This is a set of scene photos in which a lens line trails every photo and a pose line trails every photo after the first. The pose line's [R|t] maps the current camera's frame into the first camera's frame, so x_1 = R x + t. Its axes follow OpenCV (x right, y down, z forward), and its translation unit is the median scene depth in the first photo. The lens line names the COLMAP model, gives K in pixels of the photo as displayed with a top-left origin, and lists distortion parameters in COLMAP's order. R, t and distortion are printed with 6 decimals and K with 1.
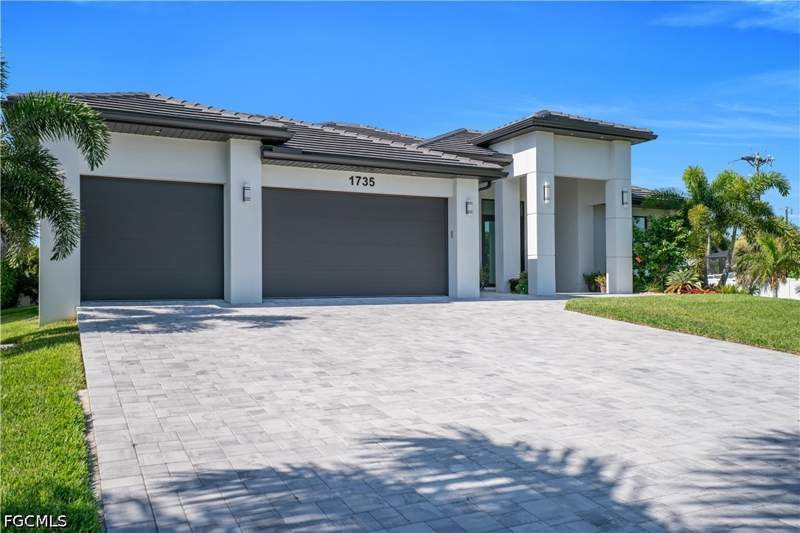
lens RADIAL K [[658.1, 0, 397.6], [0, 658.1, 270.5], [0, 0, 1]] dist [0.061498, 0.000342]
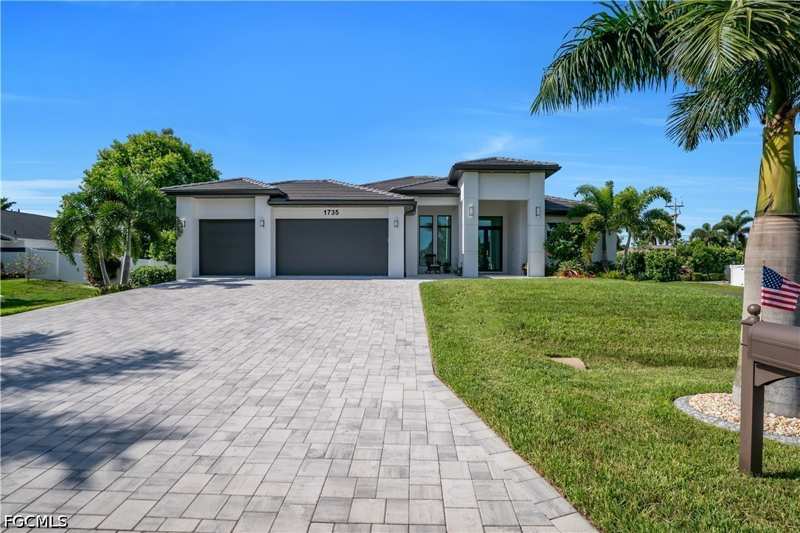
lens RADIAL K [[384.8, 0, 399.1], [0, 384.8, 270.6], [0, 0, 1]] dist [-0.024563, 0.000016]
pose [[0.890797, 0.011239, -0.454262, 0.565782], [0.002112, 0.999581, 0.028874, -0.004223], [0.454396, -0.026680, 0.890400, 0.126176]]
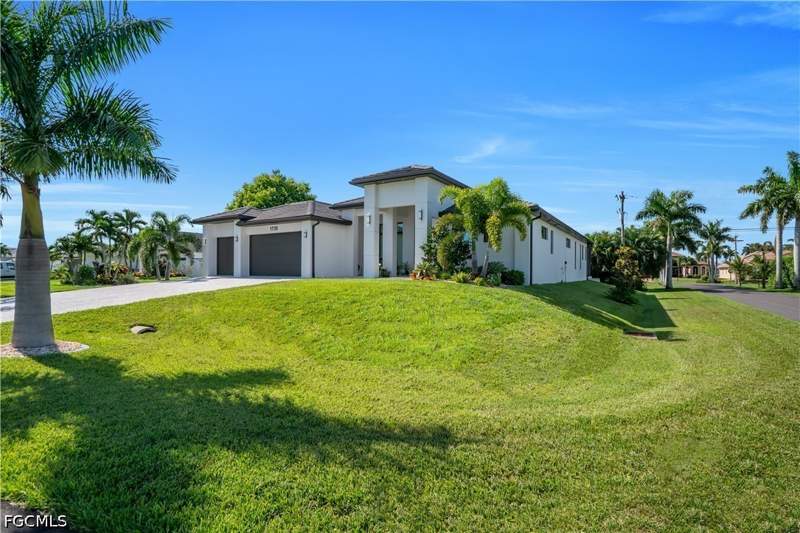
lens RADIAL K [[384.8, 0, 399.1], [0, 384.8, 270.6], [0, 0, 1]] dist [-0.024563, 0.000016]
pose [[0.511599, 0.009913, -0.859167, 1.333560], [0.011861, 0.999757, 0.018598, 0.000378], [0.859143, -0.019706, 0.511357, 0.630452]]
